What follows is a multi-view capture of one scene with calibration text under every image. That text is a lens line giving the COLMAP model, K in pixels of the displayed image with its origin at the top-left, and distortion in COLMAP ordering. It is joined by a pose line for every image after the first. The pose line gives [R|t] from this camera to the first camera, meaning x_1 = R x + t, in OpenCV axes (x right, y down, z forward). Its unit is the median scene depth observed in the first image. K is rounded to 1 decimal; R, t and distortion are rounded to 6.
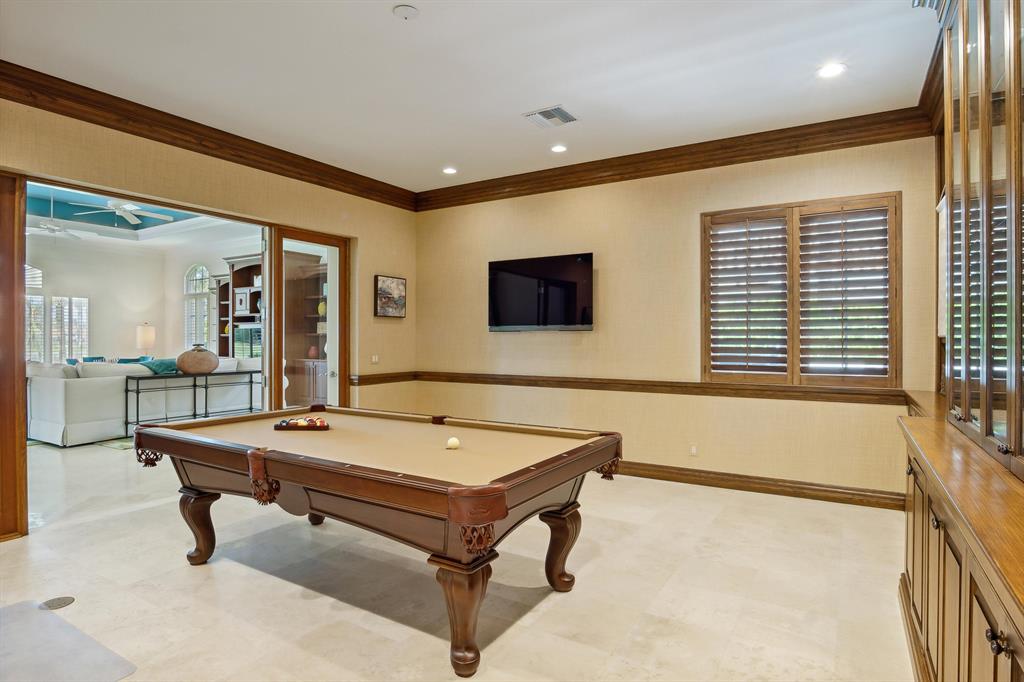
lens RADIAL K [[558.4, 0, 514.4], [0, 558.4, 344.8], [0, 0, 1]] dist [-0.027817, 0.004161]
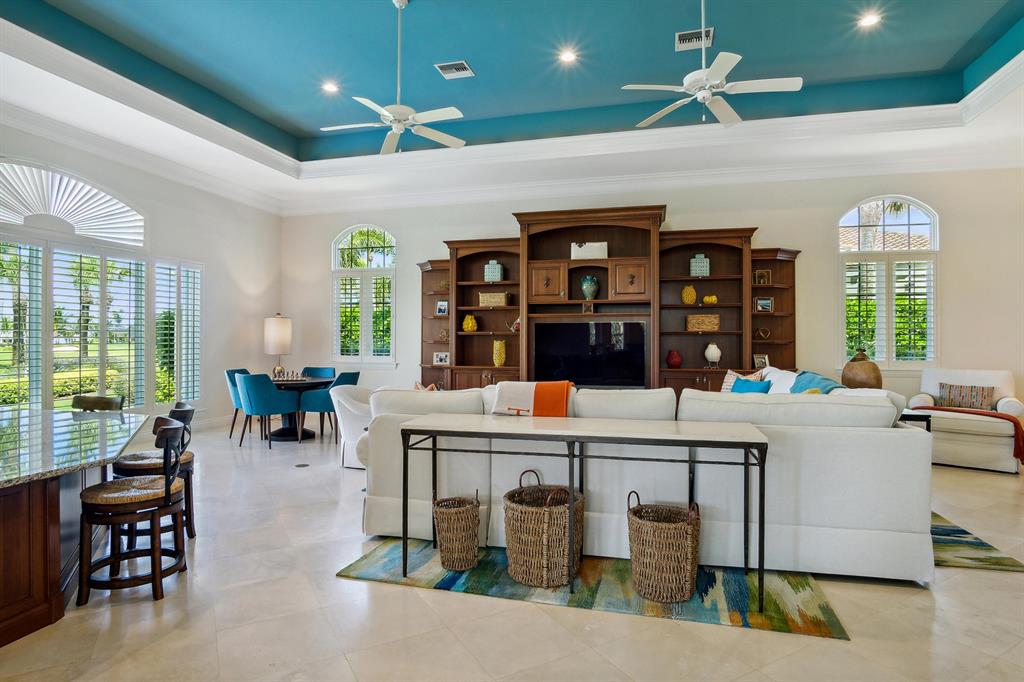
lens RADIAL K [[558.4, 0, 515.3], [0, 558.4, 338.5], [0, 0, 1]] dist [-0.027817, 0.004161]
pose [[0.955457, -0.002246, 0.295123, -0.723780], [0.004192, 0.999973, -0.005961, -0.006945], [-0.295102, 0.006933, 0.955441, 0.385018]]
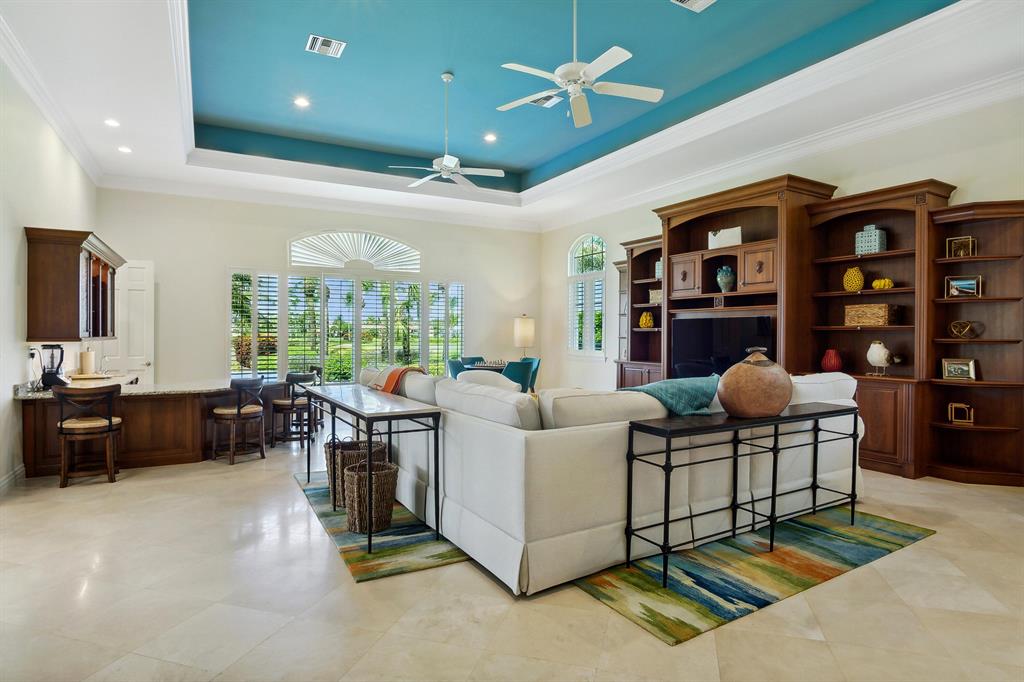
lens RADIAL K [[558.4, 0, 512.4], [0, 558.4, 341.8], [0, 0, 1]] dist [-0.027817, 0.004161]
pose [[0.873652, 0.008022, -0.486485, -0.357613], [-0.006055, 0.999966, 0.005615, -0.005641], [0.486513, -0.001960, 0.873671, 0.359249]]
